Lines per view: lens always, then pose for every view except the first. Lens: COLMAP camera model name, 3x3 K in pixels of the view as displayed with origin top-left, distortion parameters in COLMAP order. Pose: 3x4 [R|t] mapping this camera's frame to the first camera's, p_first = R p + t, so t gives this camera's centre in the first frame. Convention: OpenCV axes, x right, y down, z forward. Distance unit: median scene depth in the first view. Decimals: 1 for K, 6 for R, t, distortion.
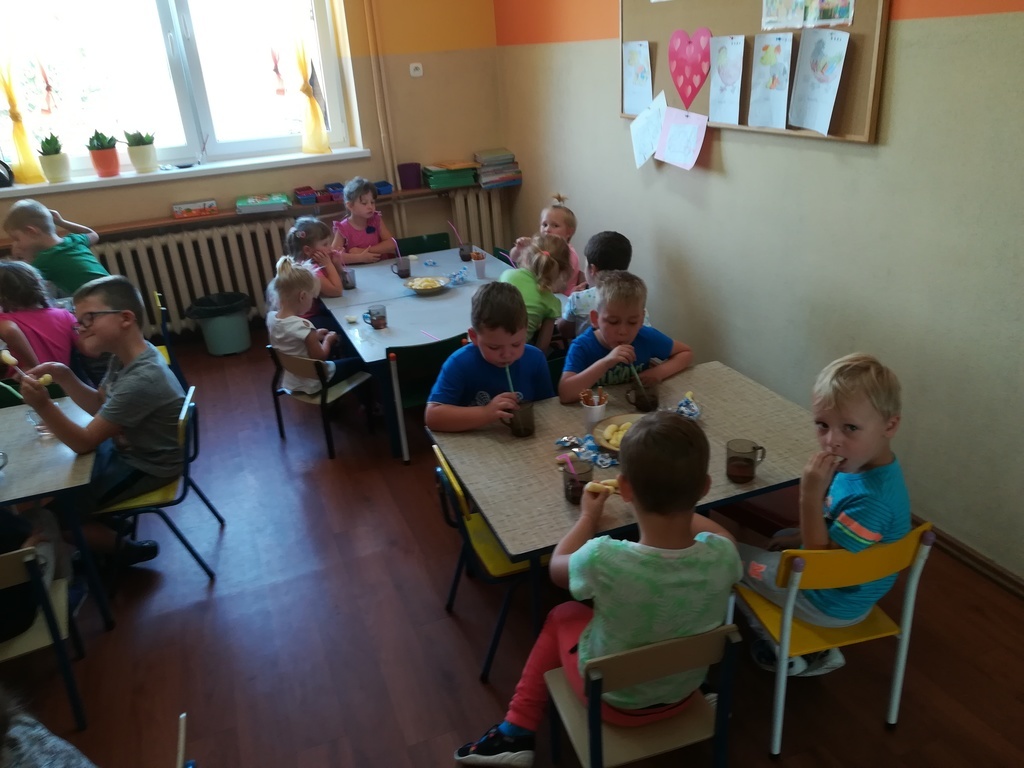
lens RADIAL K [[777.1, 0, 512.0], [0, 777.1, 384.0], [0, 0, 1]] dist [0.000872, -0.003969]
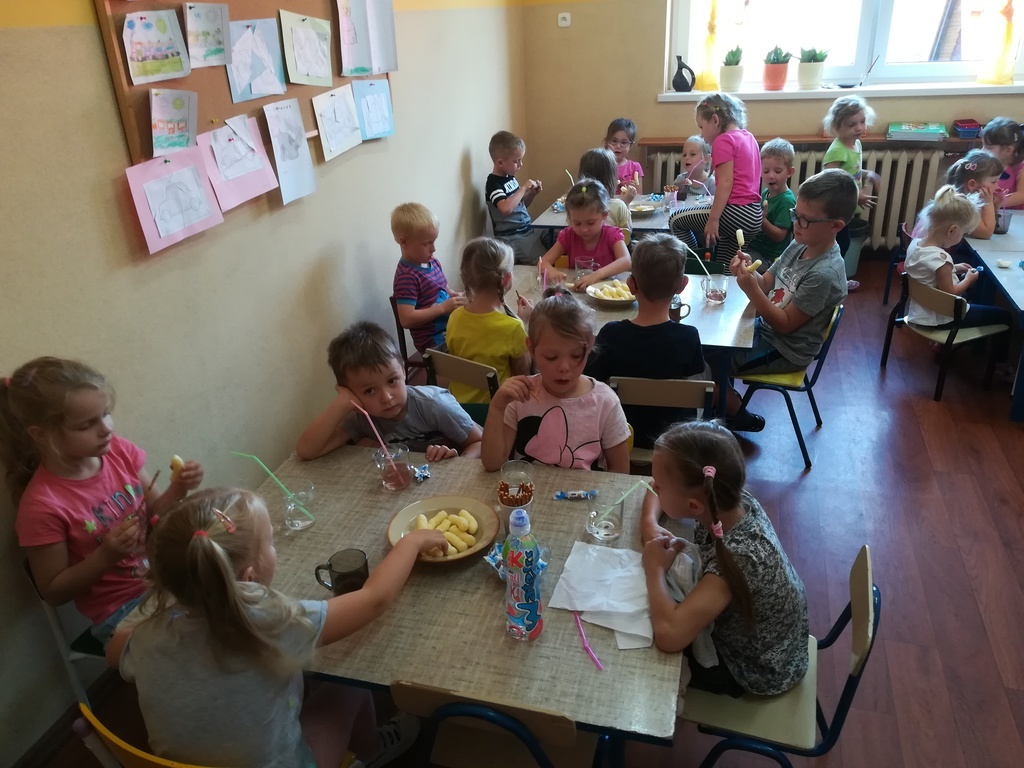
lens RADIAL K [[777.1, 0, 512.0], [0, 777.1, 384.0], [0, 0, 1]] dist [0.000872, -0.003969]
pose [[0.773868, 0.293007, -0.561493, -0.087322], [-0.250163, 0.955874, 0.154026, 0.050715], [0.581847, 0.021269, 0.813020, -0.080062]]
